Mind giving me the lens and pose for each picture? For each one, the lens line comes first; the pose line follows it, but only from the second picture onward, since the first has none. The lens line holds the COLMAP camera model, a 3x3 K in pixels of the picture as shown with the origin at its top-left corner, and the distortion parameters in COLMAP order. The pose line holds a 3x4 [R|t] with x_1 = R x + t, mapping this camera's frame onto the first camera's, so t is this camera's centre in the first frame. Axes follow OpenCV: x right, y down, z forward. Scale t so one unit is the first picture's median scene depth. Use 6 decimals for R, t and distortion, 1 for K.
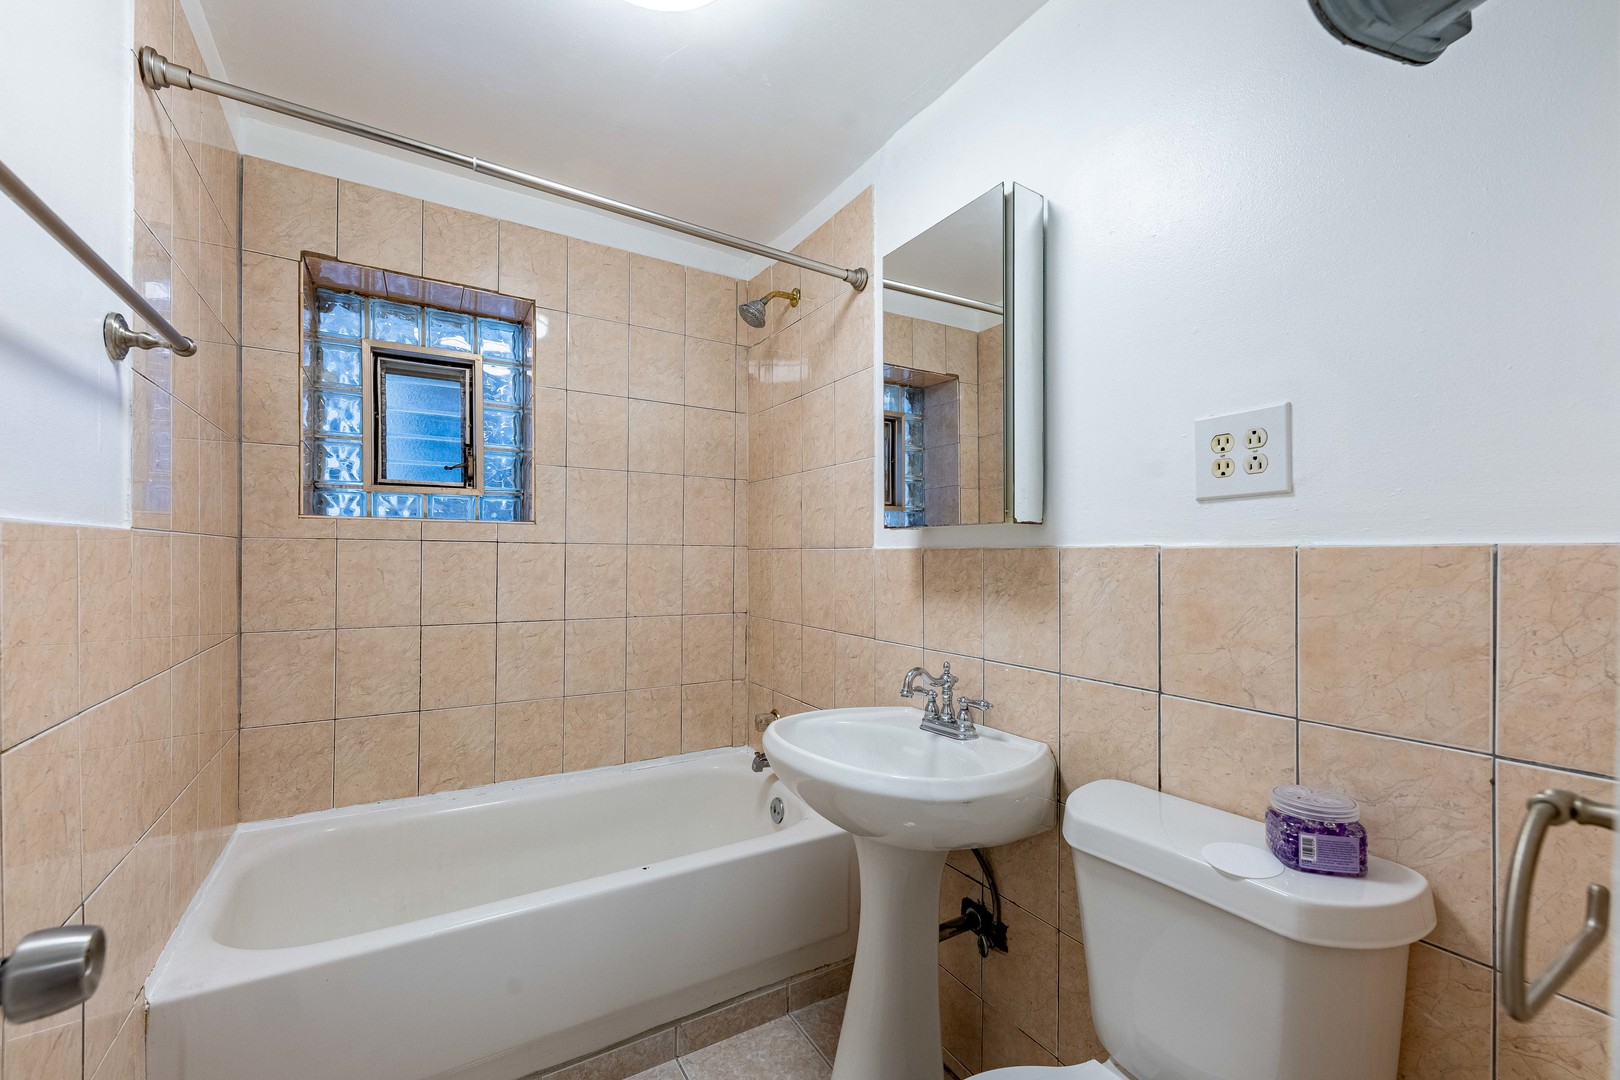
lens RADIAL K [[675.0, 0, 812.9], [0, 675.0, 557.6], [0, 0, 1]] dist [-0.001372, -0.000593]
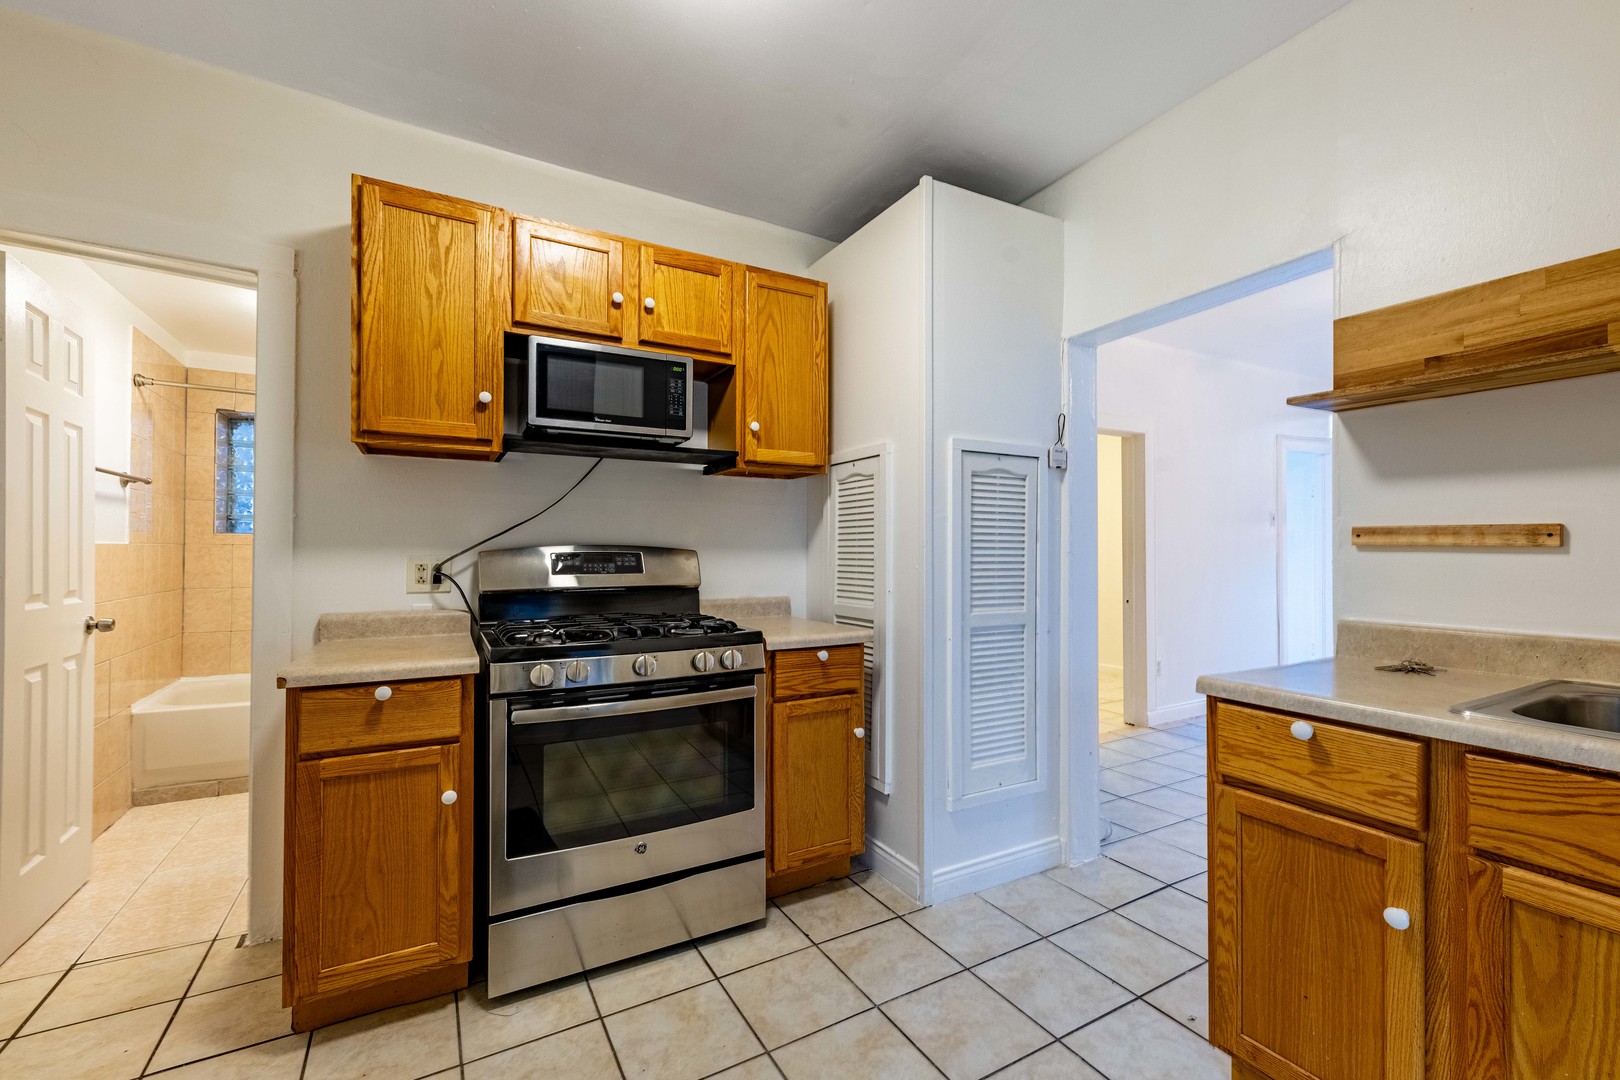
lens RADIAL K [[666.9, 0, 813.6], [0, 666.9, 549.4], [0, 0, 1]] dist [0.012623, 0.000105]
pose [[0.999861, 0.004263, -0.016098, 1.184708], [-0.004444, 0.999927, -0.011266, 0.002004], [0.016048, 0.011336, 0.999807, -1.111970]]
